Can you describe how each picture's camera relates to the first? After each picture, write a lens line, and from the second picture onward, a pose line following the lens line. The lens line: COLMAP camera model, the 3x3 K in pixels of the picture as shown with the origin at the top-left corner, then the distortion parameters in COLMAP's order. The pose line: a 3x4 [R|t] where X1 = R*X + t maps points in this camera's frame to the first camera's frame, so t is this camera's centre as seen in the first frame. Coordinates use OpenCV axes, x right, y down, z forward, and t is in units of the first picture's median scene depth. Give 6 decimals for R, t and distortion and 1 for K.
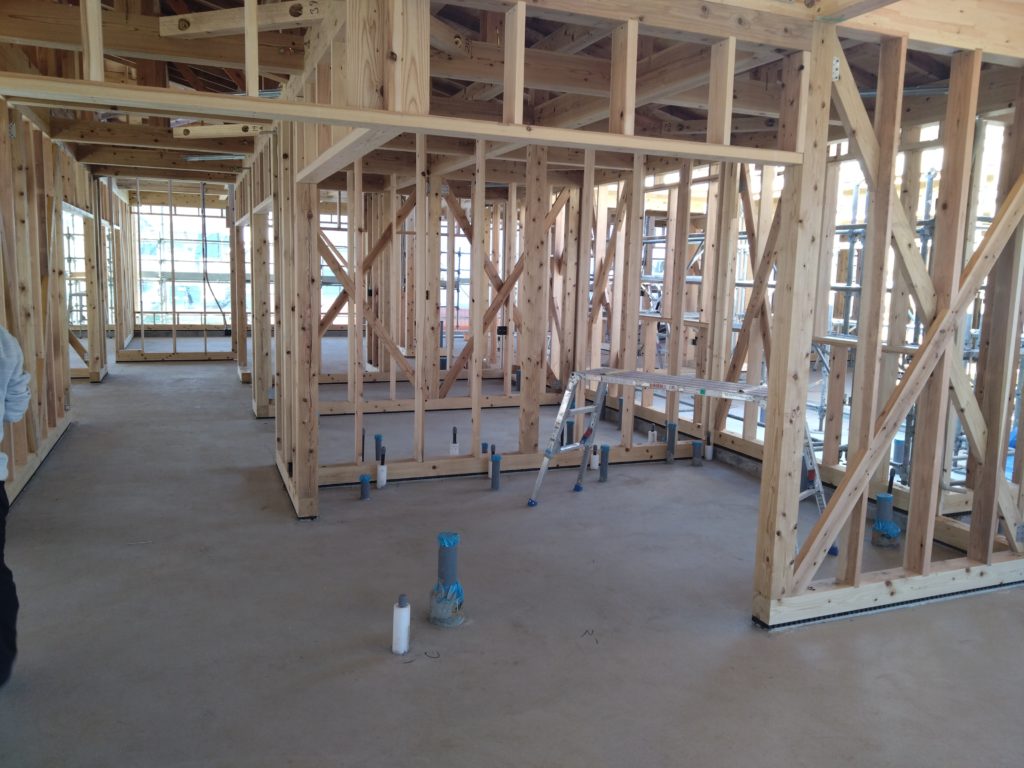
lens RADIAL K [[785.8, 0, 511.1], [0, 785.8, 371.1], [0, 0, 1]] dist [0.042055, -0.096986]
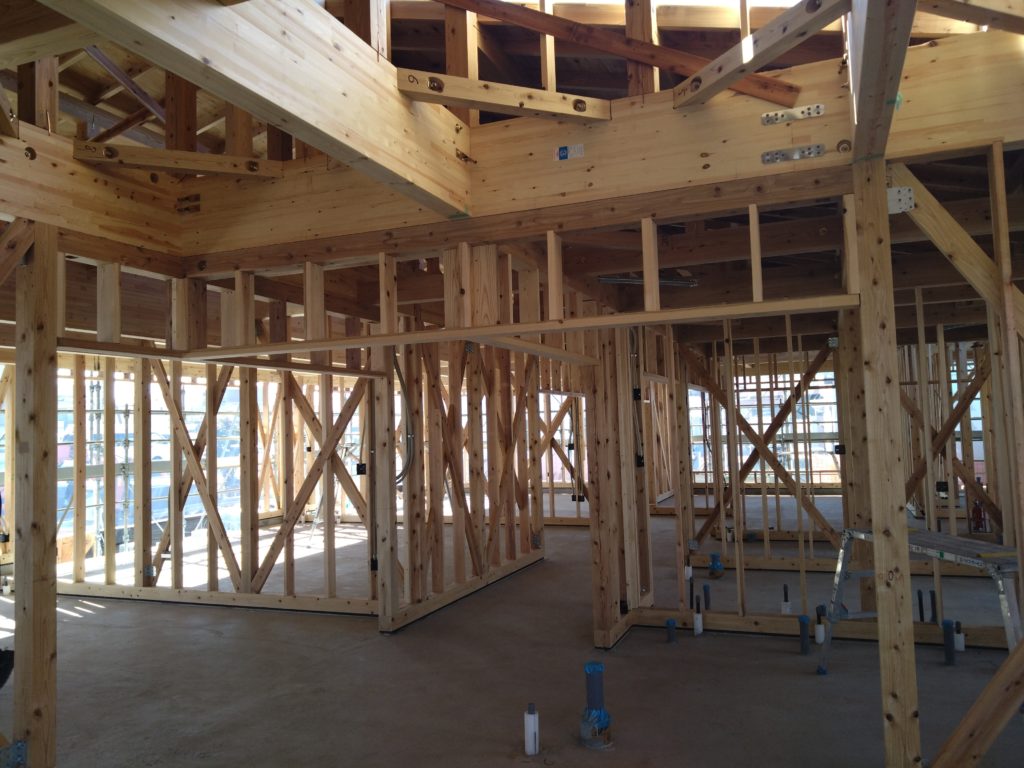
lens RADIAL K [[785.8, 0, 511.1], [0, 785.8, 371.1], [0, 0, 1]] dist [0.042055, -0.096986]
pose [[0.716779, -0.101138, -0.689926, 0.662409], [-0.039375, 0.981976, -0.184858, 0.008780], [0.696188, 0.159669, 0.699878, 0.048500]]
